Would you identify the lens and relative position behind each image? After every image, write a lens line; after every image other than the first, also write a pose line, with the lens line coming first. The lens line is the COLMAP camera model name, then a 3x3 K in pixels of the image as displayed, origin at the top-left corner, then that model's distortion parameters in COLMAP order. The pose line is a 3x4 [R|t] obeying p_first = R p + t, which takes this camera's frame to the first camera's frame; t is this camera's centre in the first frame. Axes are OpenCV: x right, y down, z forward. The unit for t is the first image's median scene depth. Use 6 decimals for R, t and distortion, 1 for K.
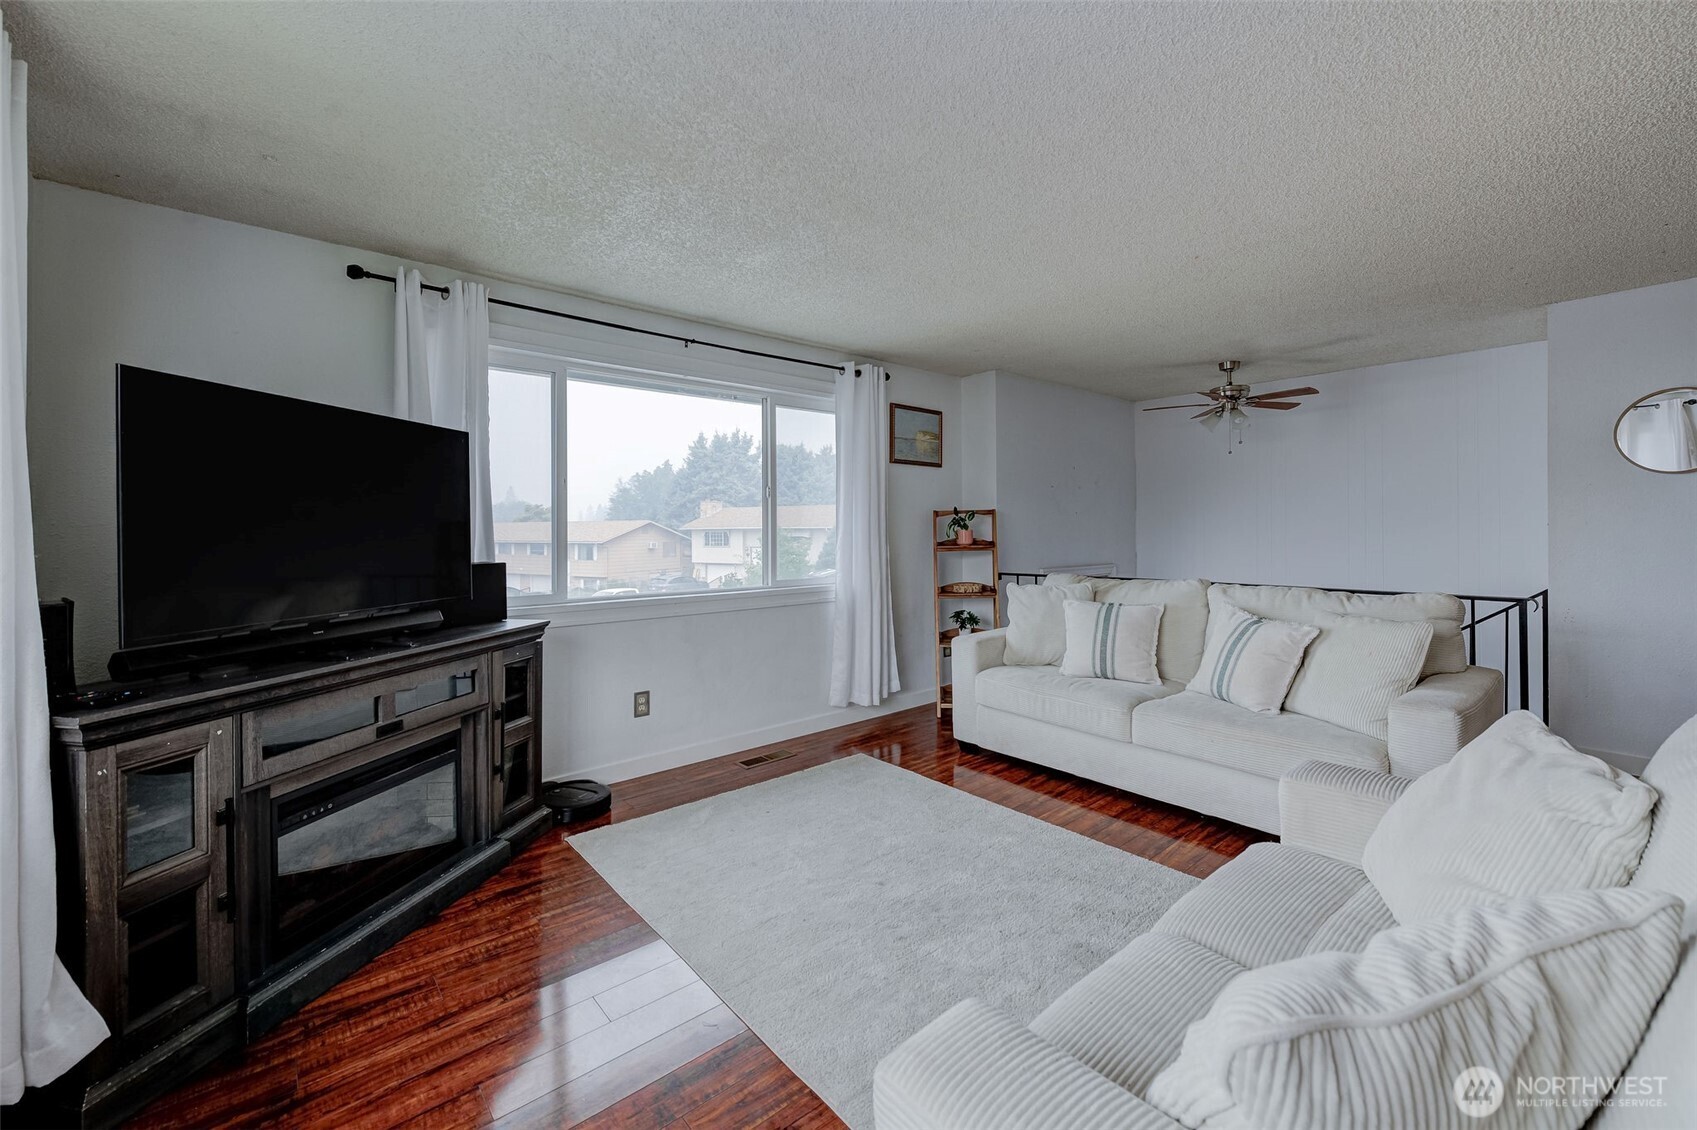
lens RADIAL K [[694.7, 0, 885.7], [0, 694.7, 531.0], [0, 0, 1]] dist [-0.002366, -0.000307]
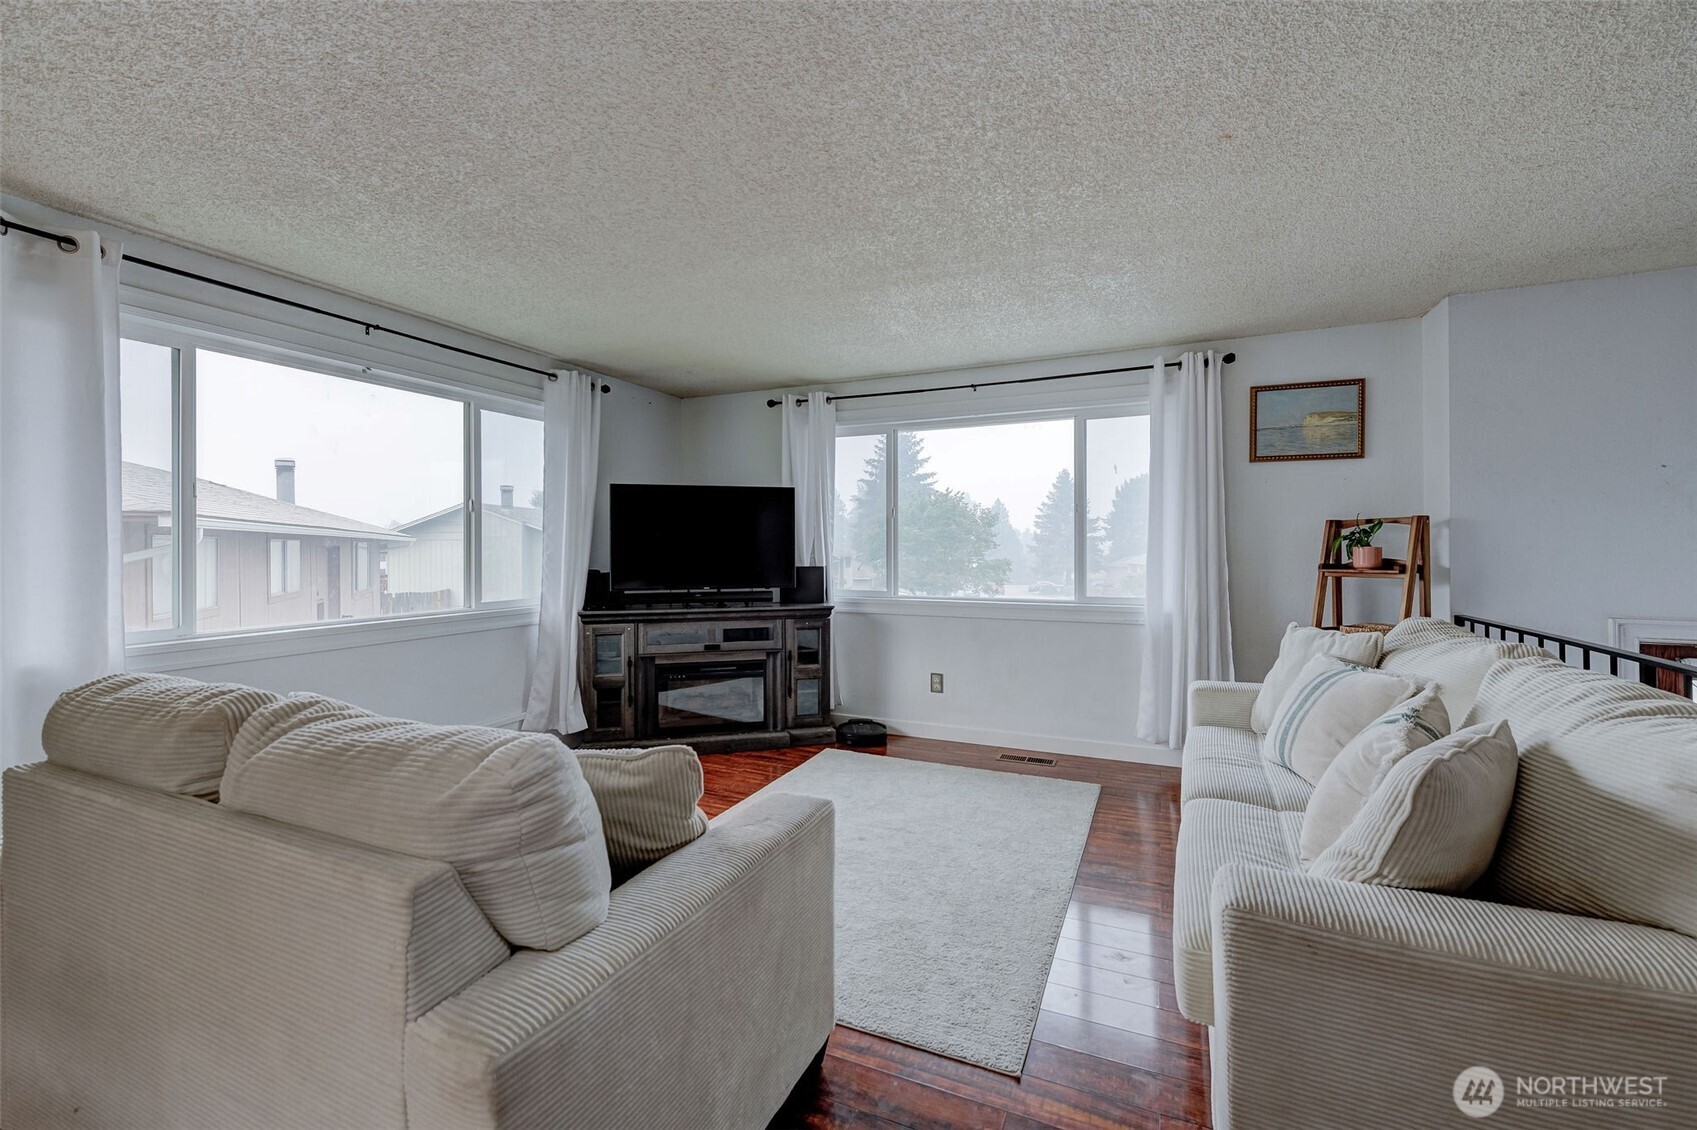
lens RADIAL K [[713.3, 0, 855.4], [0, 713.3, 559.7], [0, 0, 1]] dist [0.001407, -0.002890]
pose [[0.397615, 0.020110, -0.917332, 0.782926], [-0.002347, 0.999779, 0.020900, -0.003289], [0.917549, -0.006158, 0.397574, 0.345671]]
